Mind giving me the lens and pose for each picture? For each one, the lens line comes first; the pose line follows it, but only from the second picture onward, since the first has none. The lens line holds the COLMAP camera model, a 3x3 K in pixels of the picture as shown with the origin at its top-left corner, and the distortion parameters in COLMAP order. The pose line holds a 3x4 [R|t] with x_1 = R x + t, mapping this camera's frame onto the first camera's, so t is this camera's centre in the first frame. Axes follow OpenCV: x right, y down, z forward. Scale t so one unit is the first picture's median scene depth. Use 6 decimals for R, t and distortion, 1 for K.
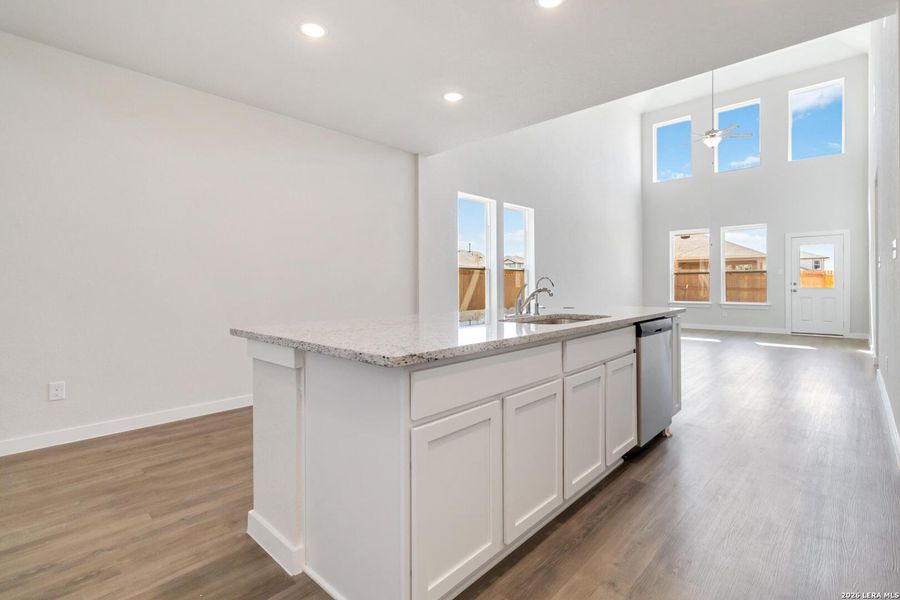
lens RADIAL K [[421.7, 0, 453.6], [0, 421.7, 283.6], [0, 0, 1]] dist [0.004436, -0.000911]
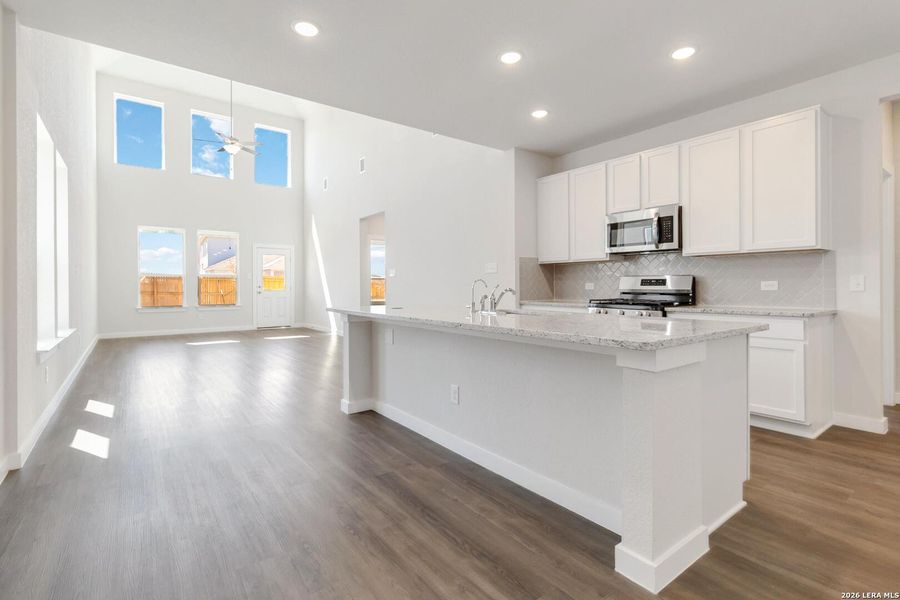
lens RADIAL K [[424.7, 0, 453.7], [0, 424.7, 283.7], [0, 0, 1]] dist [-0.002545, -0.000275]
pose [[0.160636, 0.006515, 0.986992, -0.284541], [0.002797, 0.999971, -0.007056, 0.001312], [-0.987010, 0.003894, 0.160613, 0.265621]]
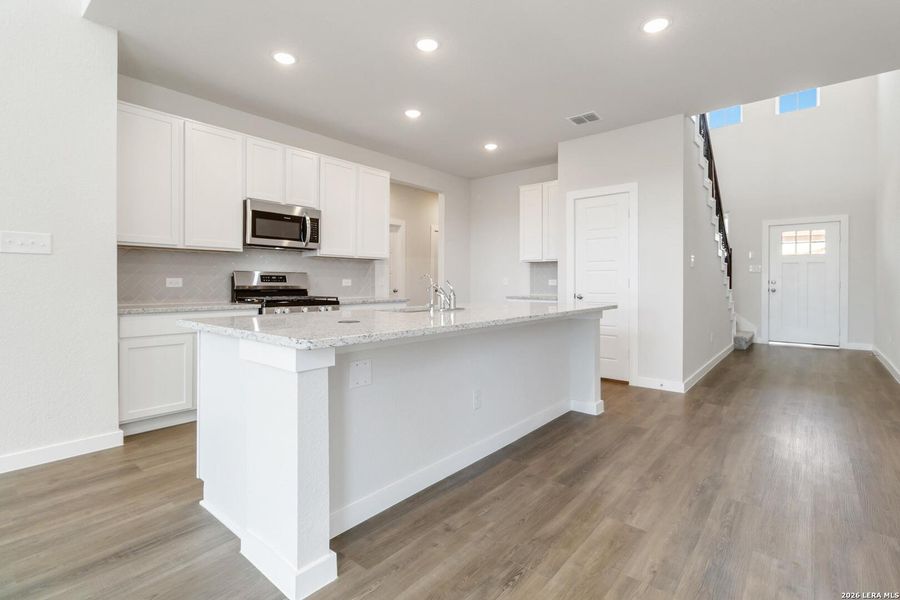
lens RADIAL K [[424.7, 0, 453.7], [0, 424.7, 283.7], [0, 0, 1]] dist [-0.002545, -0.000275]
pose [[-0.998079, 0.000868, -0.061942, 0.061255], [0.000639, 0.999993, 0.003709, 0.000890], [0.061944, 0.003662, -0.998073, 0.606056]]
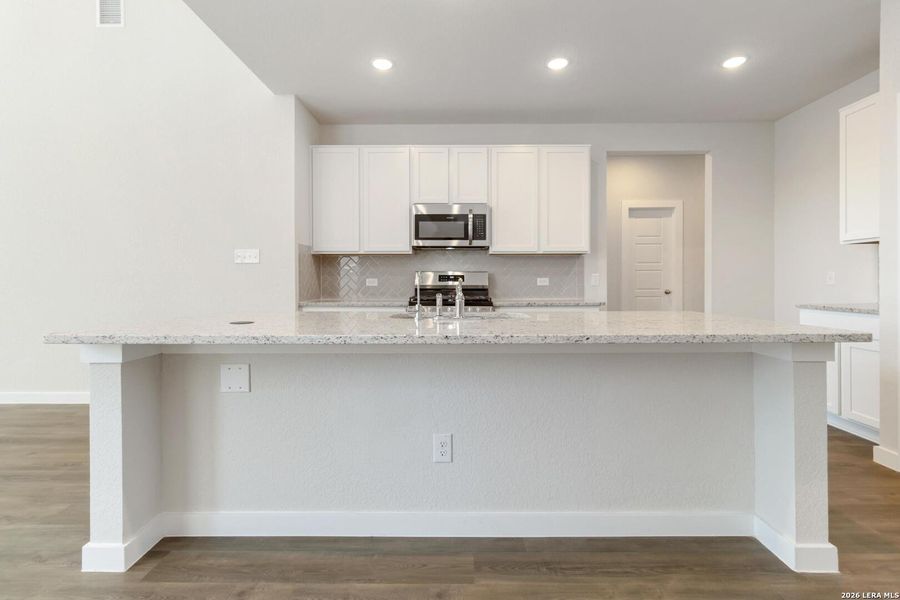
lens RADIAL K [[424.7, 0, 453.7], [0, 424.7, 283.7], [0, 0, 1]] dist [-0.002545, -0.000275]
pose [[-0.685290, 0.001225, 0.728269, -0.124503], [0.004494, 0.999987, 0.002546, 0.001961], [-0.728256, 0.005018, -0.685286, 0.450835]]
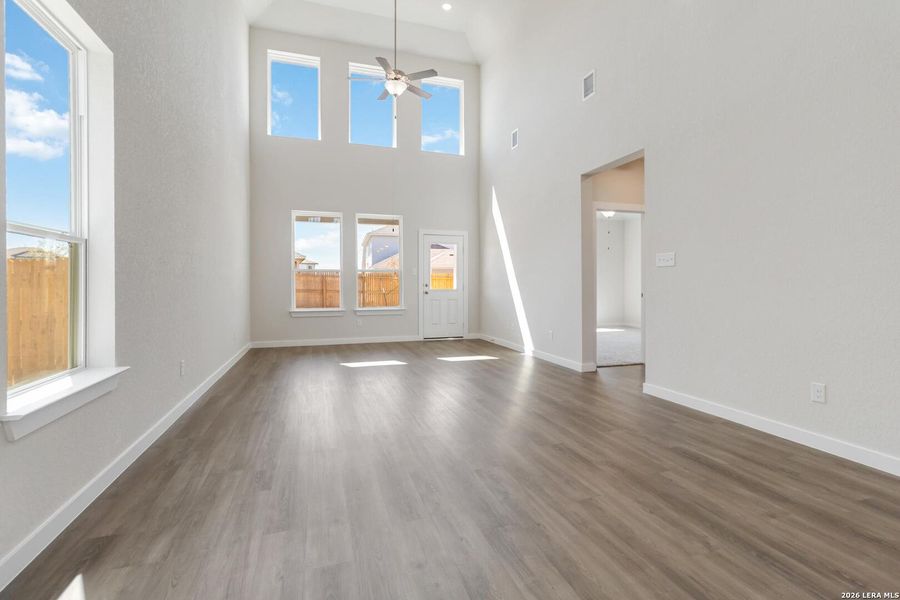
lens RADIAL K [[424.7, 0, 453.7], [0, 424.7, 283.7], [0, 0, 1]] dist [-0.002545, -0.000275]
pose [[0.479687, 0.006571, 0.877415, 0.025982], [-0.002720, 0.999978, -0.006002, 0.002793], [-0.877436, 0.000493, 0.479694, 0.503087]]
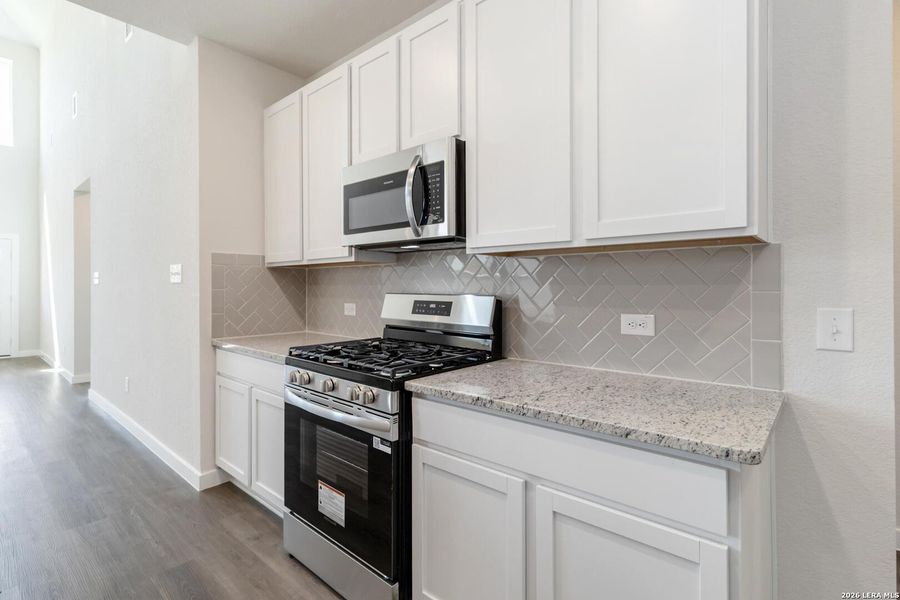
lens RADIAL K [[424.0, 0, 461.3], [0, 424.0, 286.0], [0, 0, 1]] dist [-0.000369, 0.000485]
pose [[-0.058022, 0.005459, 0.998300, -0.005693], [0.000440, 0.999985, -0.005443, -0.014065], [-0.998315, 0.000123, -0.058023, 0.114904]]
